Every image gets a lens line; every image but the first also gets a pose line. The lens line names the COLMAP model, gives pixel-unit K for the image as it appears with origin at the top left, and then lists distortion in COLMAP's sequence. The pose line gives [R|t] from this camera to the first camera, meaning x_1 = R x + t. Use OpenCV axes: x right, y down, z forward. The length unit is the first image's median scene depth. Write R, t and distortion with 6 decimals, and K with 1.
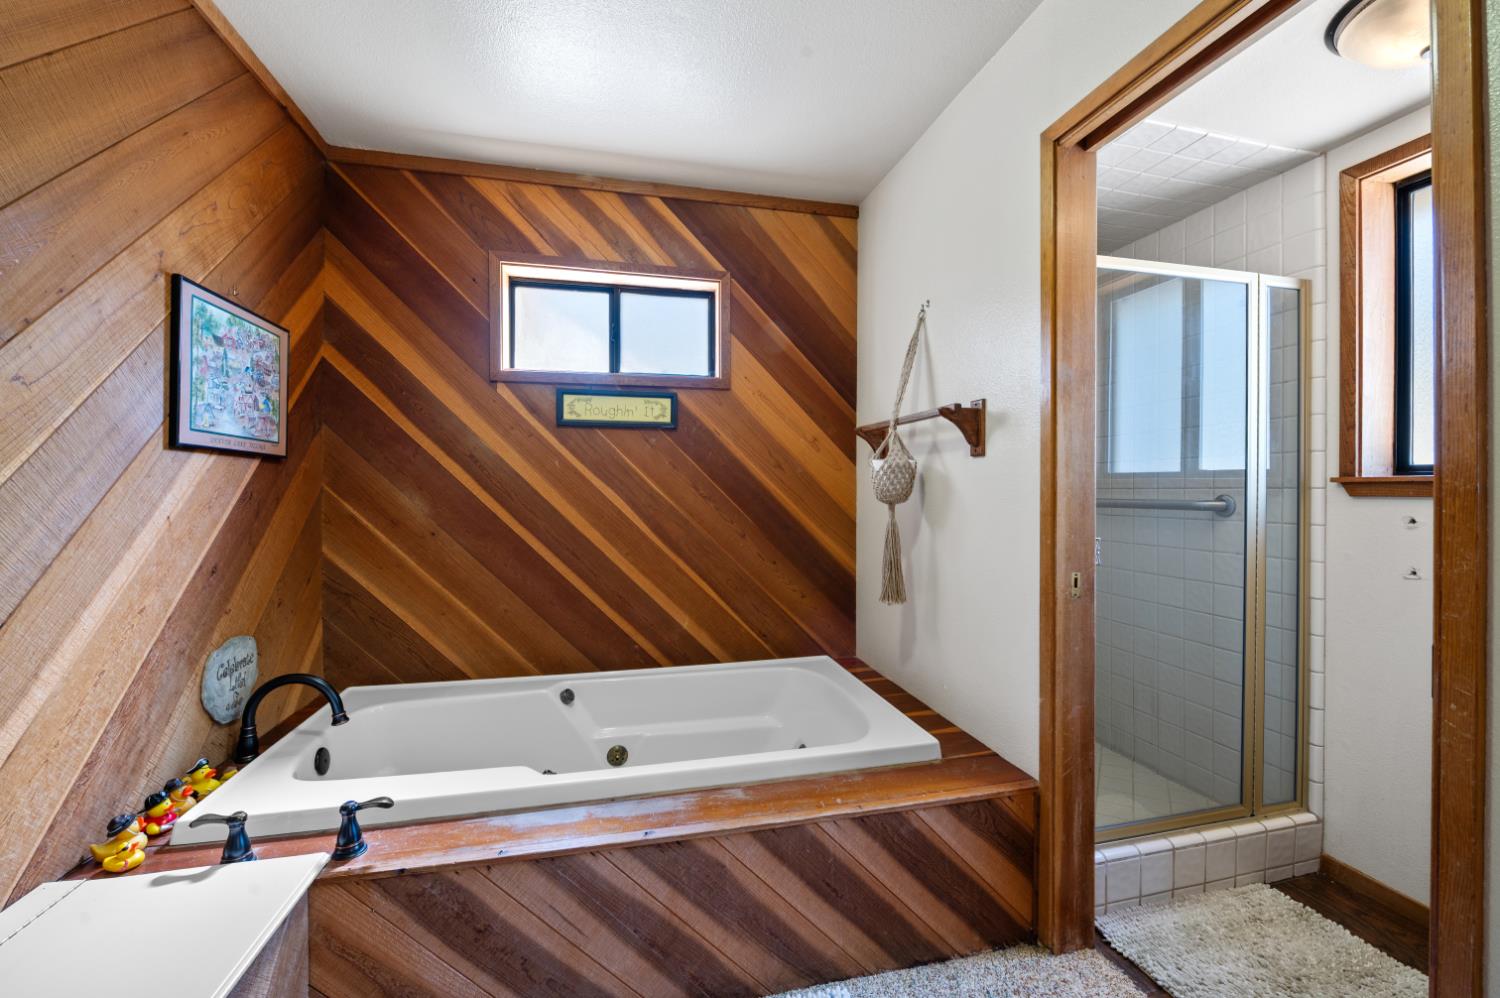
lens RADIAL K [[609.0, 0, 751.3], [0, 609.0, 494.5], [0, 0, 1]] dist [-0.007510, -0.001269]
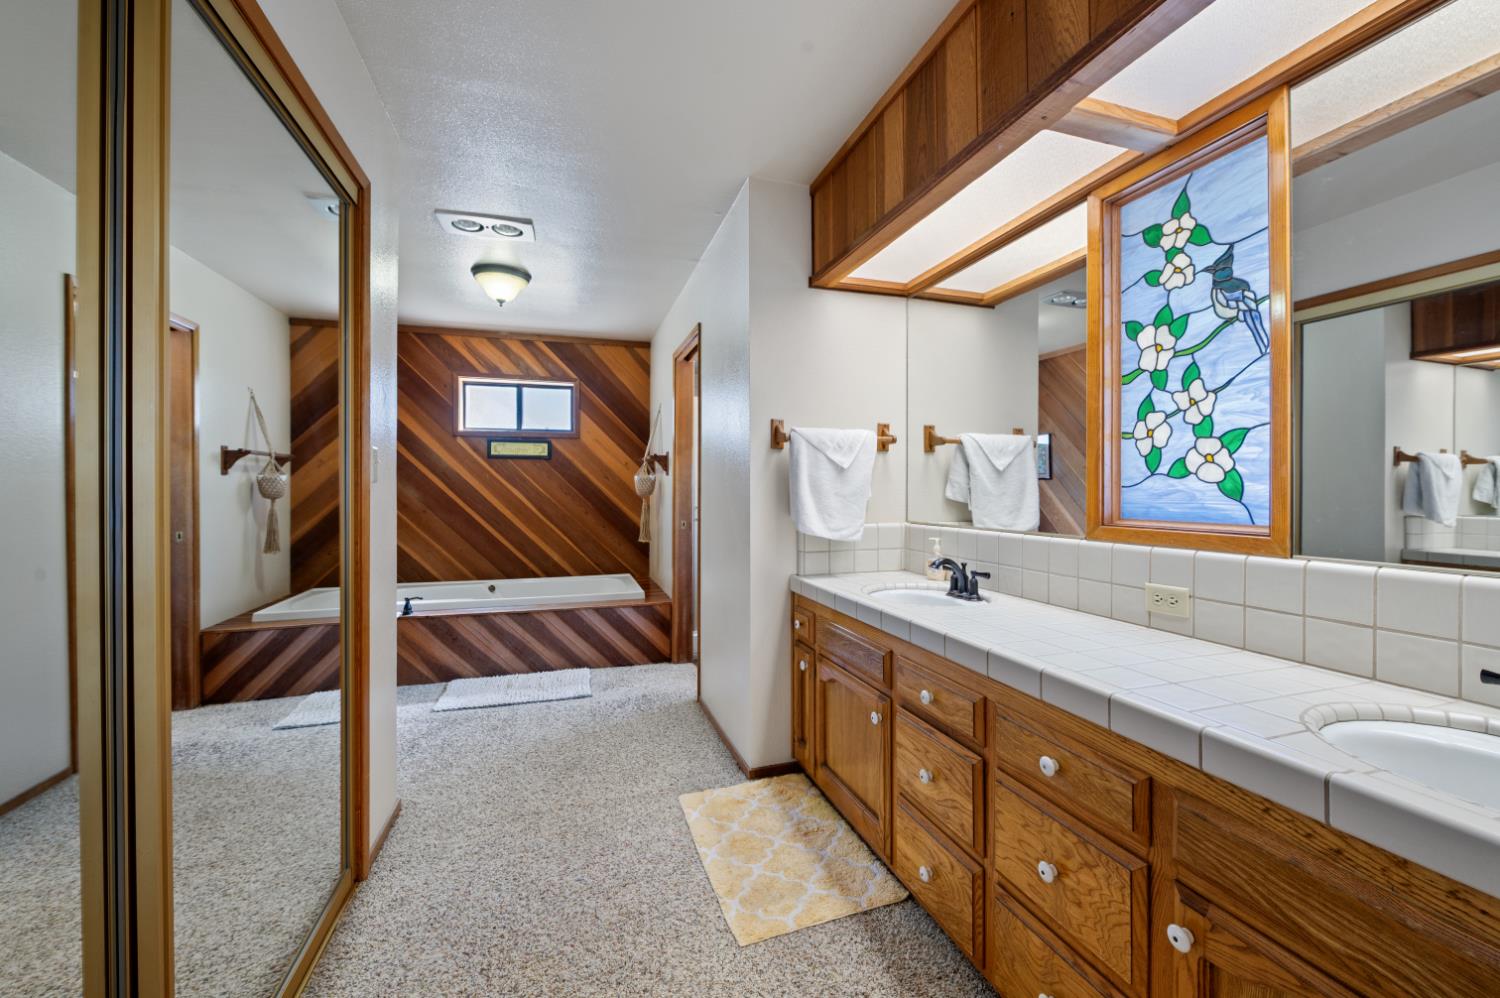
lens RADIAL K [[609.0, 0, 757.2], [0, 609.0, 492.0], [0, 0, 1]] dist [-0.007510, -0.001269]
pose [[0.996758, -0.000353, 0.080455, 0.399832], [0.000733, 0.999989, -0.004703, 0.009901], [-0.080452, 0.004747, 0.996747, -1.054818]]
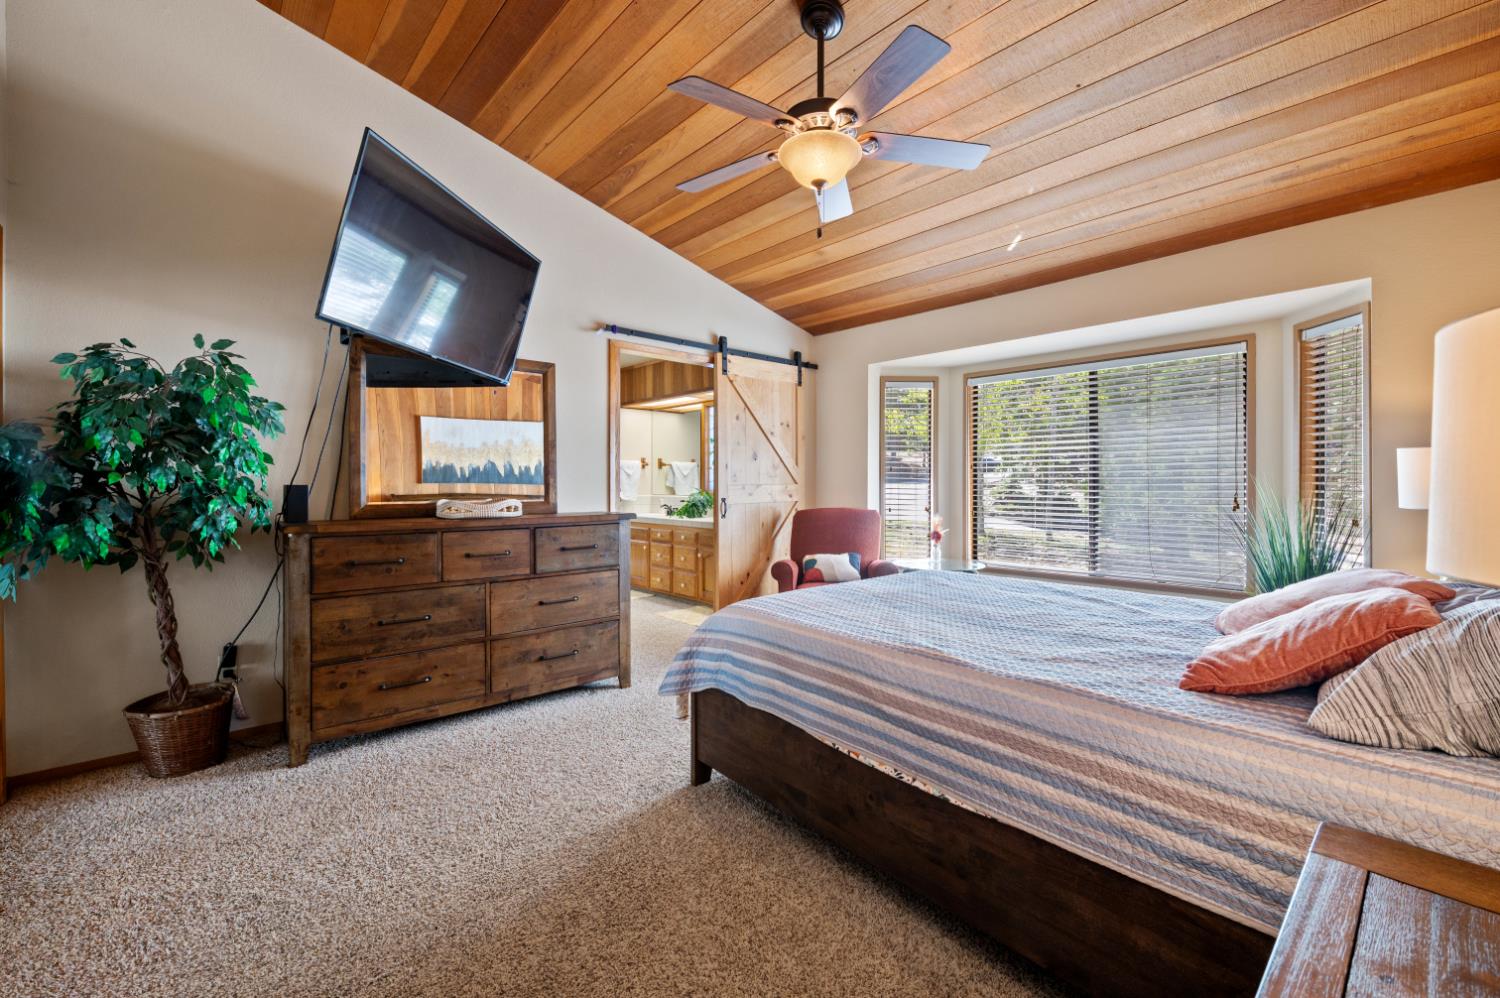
lens RADIAL K [[609.0, 0, 752.1], [0, 609.0, 492.4], [0, 0, 1]] dist [-0.007510, -0.001269]
pose [[0.876776, -0.003903, 0.480882, -0.398081], [0.003786, 0.999992, 0.001215, 0.056051], [-0.480883, 0.000756, 0.876784, -3.248207]]
